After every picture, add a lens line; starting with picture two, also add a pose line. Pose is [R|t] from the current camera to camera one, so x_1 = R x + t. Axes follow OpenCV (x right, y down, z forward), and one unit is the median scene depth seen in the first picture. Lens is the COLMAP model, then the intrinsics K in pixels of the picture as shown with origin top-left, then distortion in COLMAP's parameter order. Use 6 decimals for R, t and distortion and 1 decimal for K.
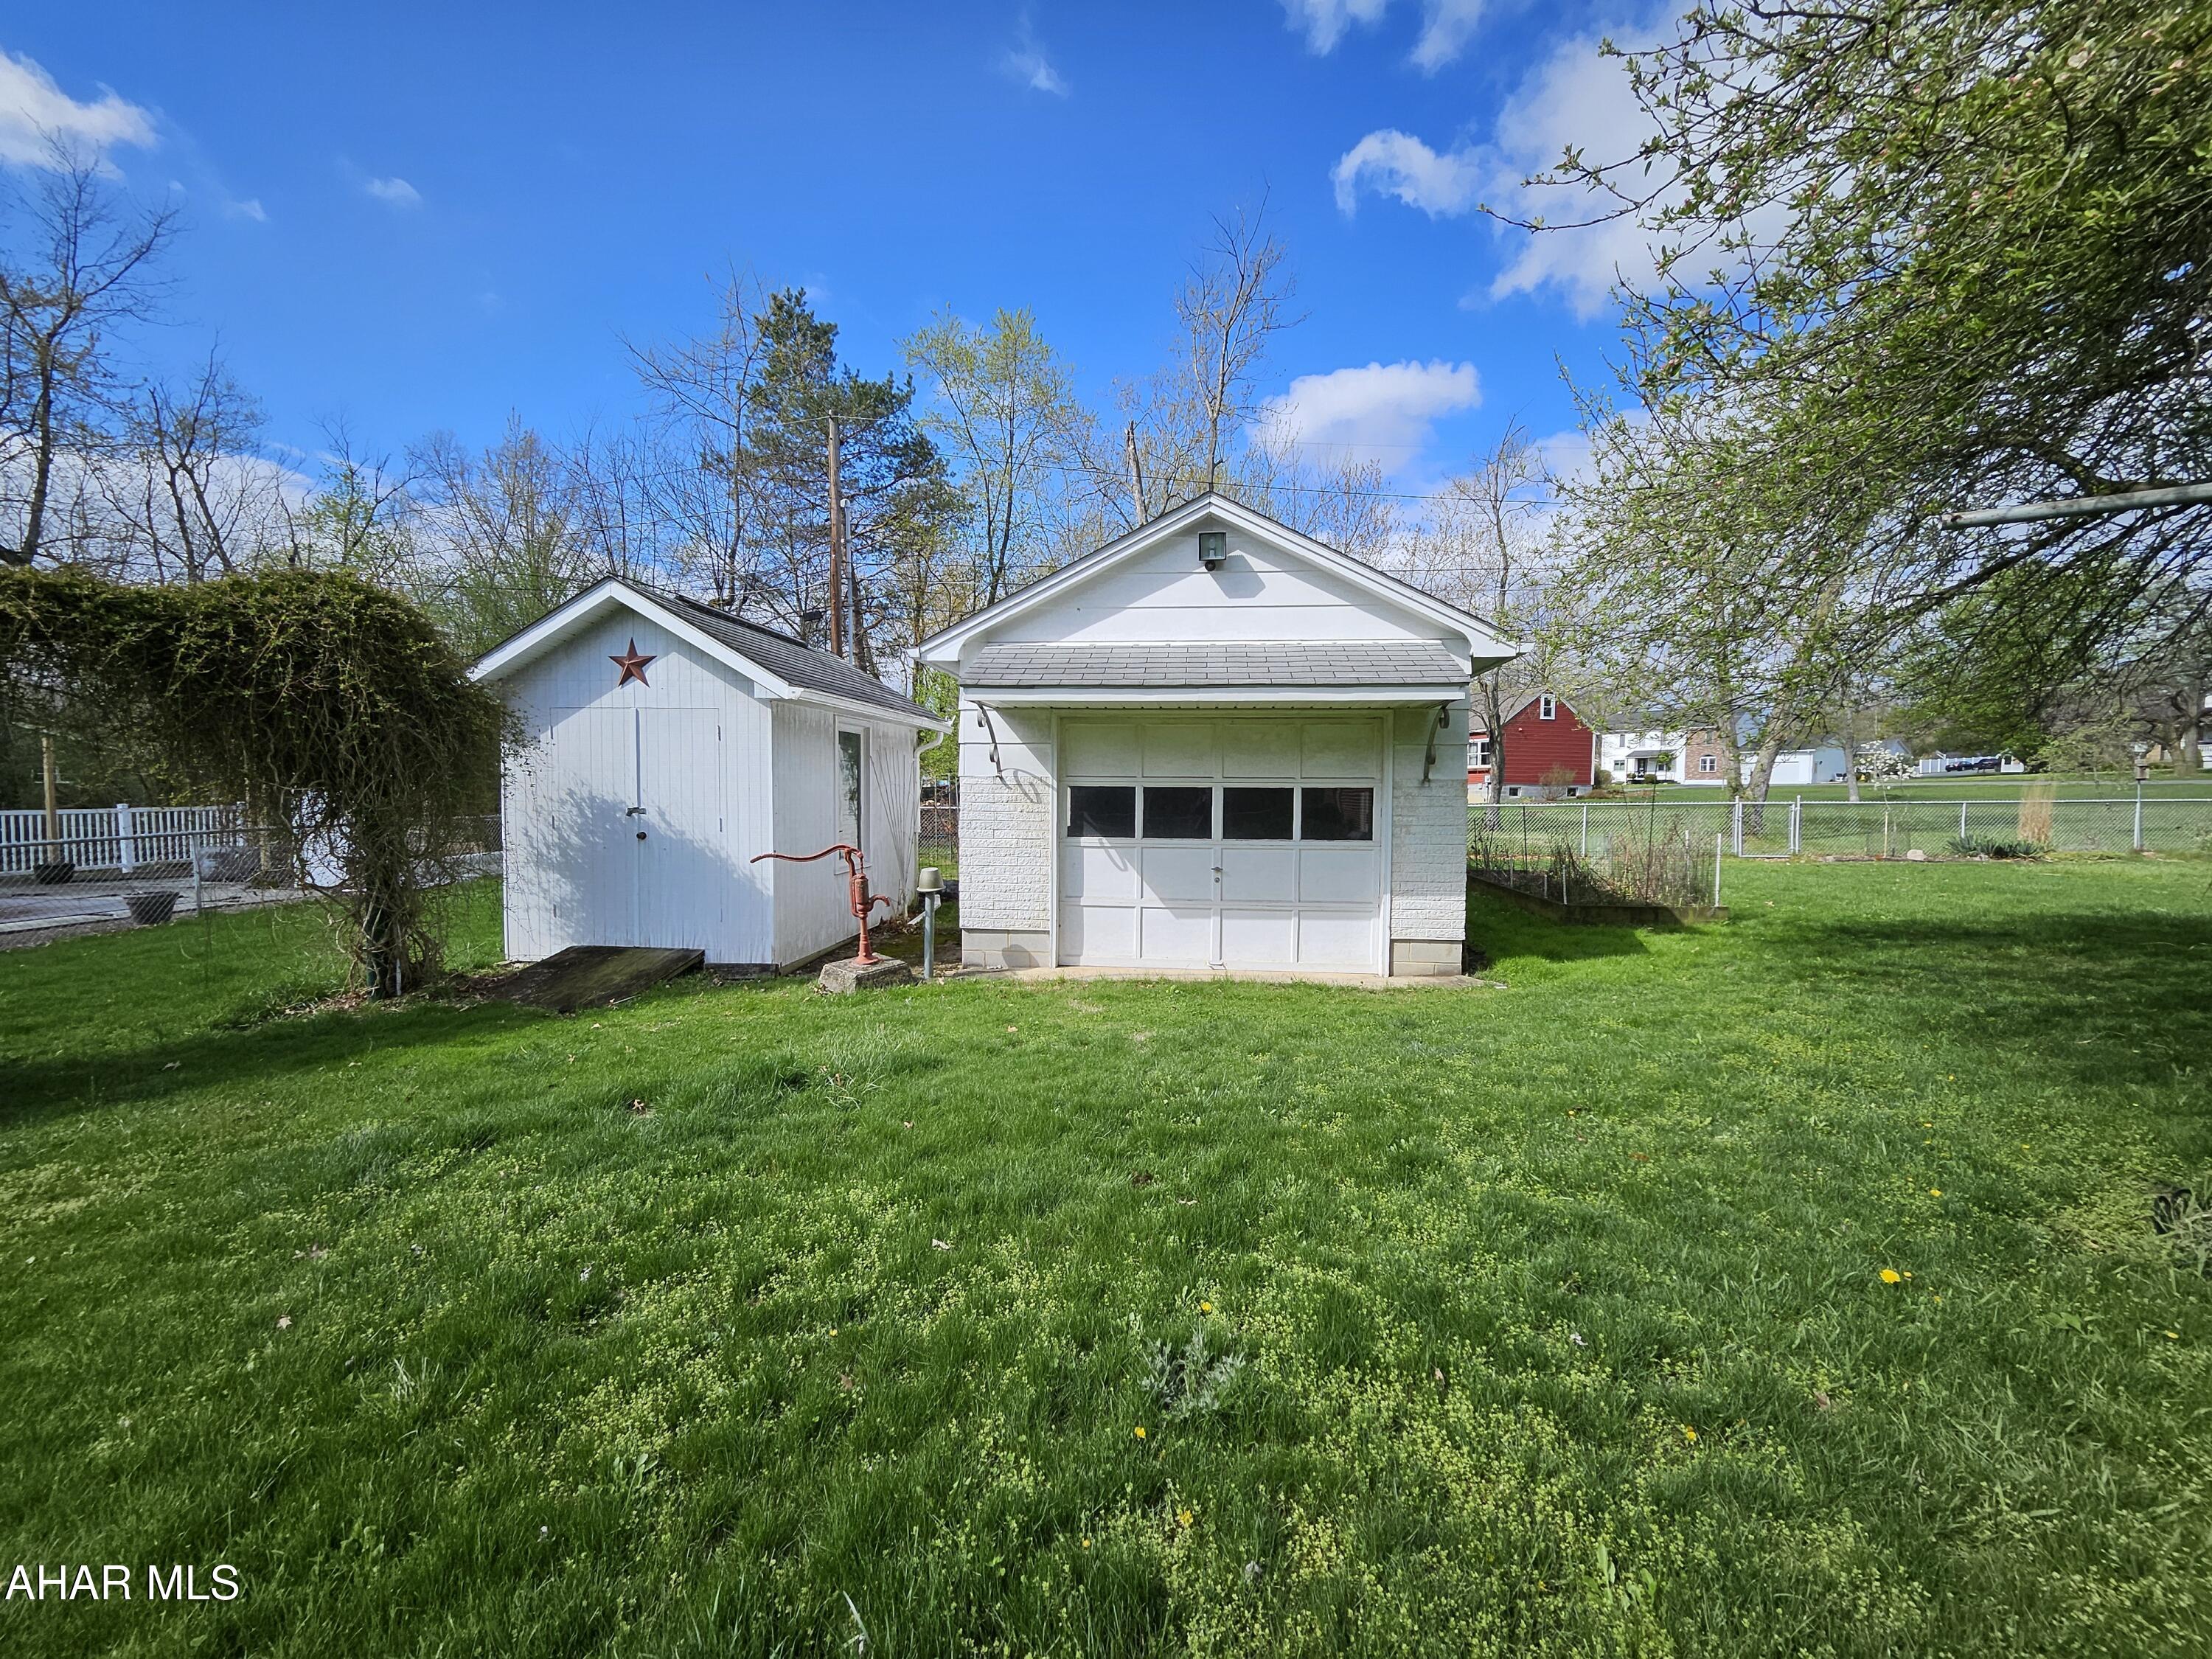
lens RADIAL K [[869.5, 0, 1106.0], [0, 869.5, 829.5], [0, 0, 1]] dist [0.002296, 0.000033]
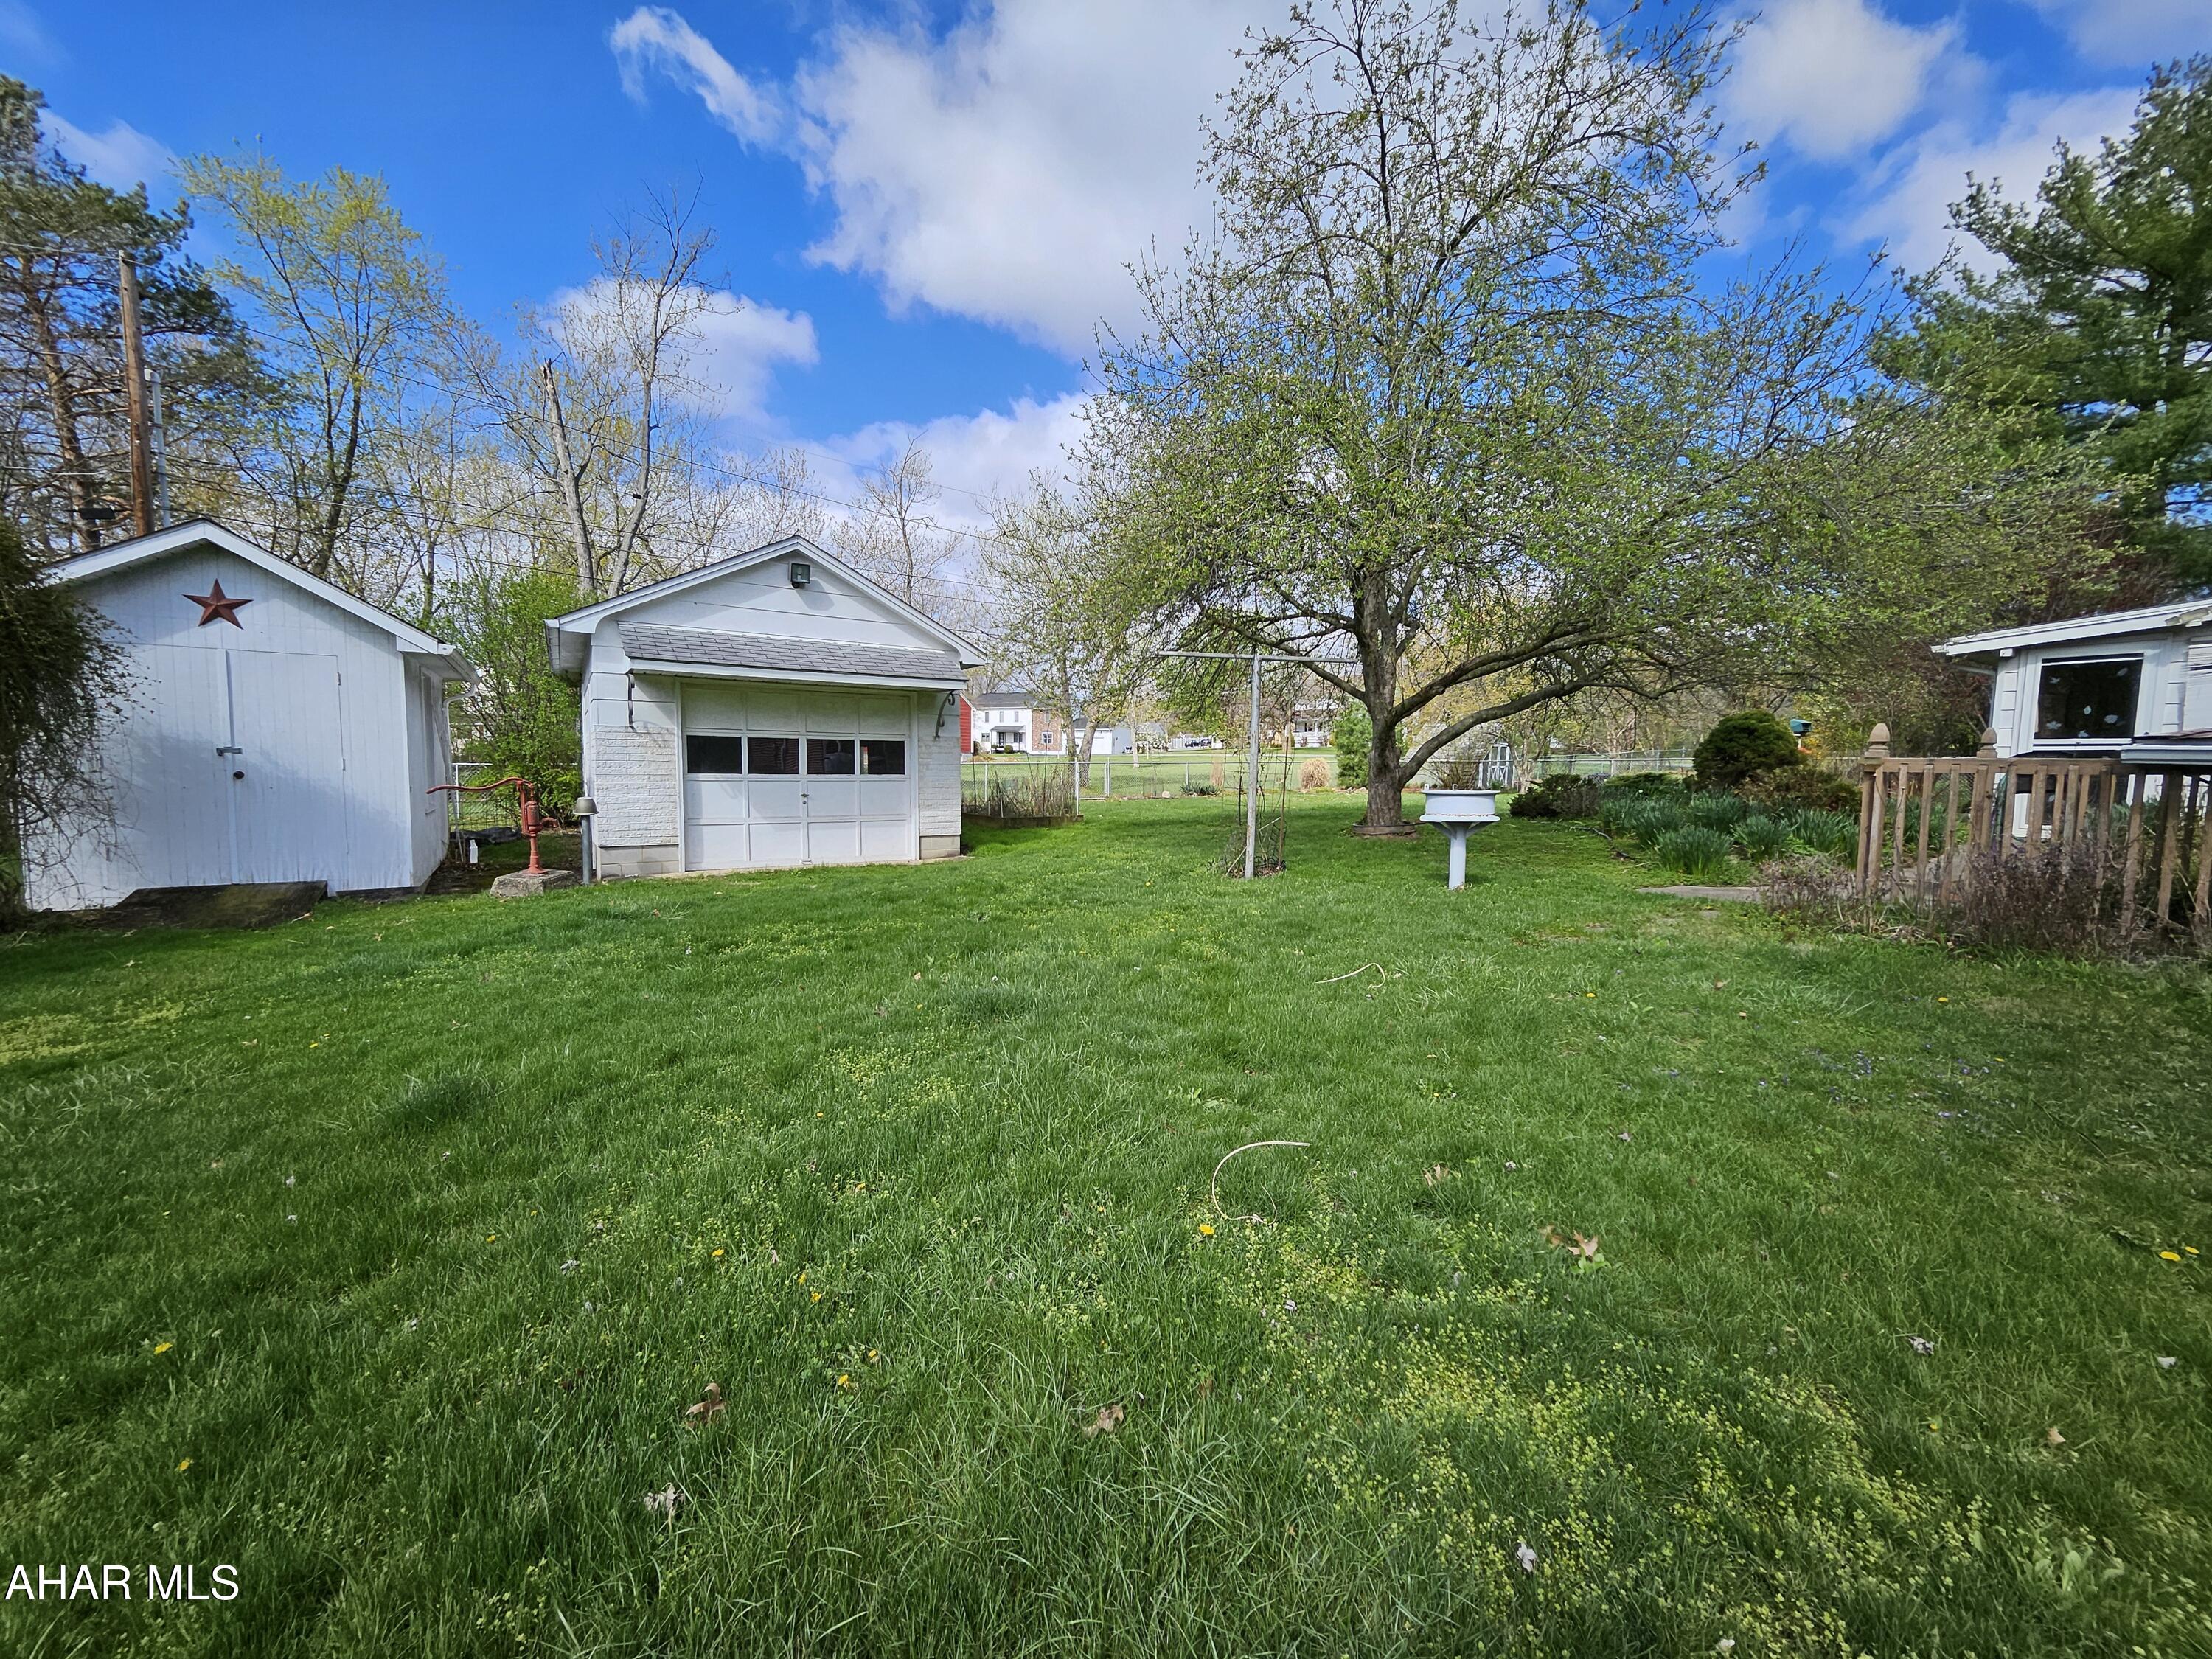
lens RADIAL K [[864.6, 0, 1117.9], [0, 864.6, 836.0], [0, 0, 1]] dist [0.014220, -0.007397]
pose [[0.772342, -0.051905, 0.633082, -0.385426], [0.024224, 0.998338, 0.052299, 0.050079], [-0.634744, -0.025056, 0.772316, -0.449347]]
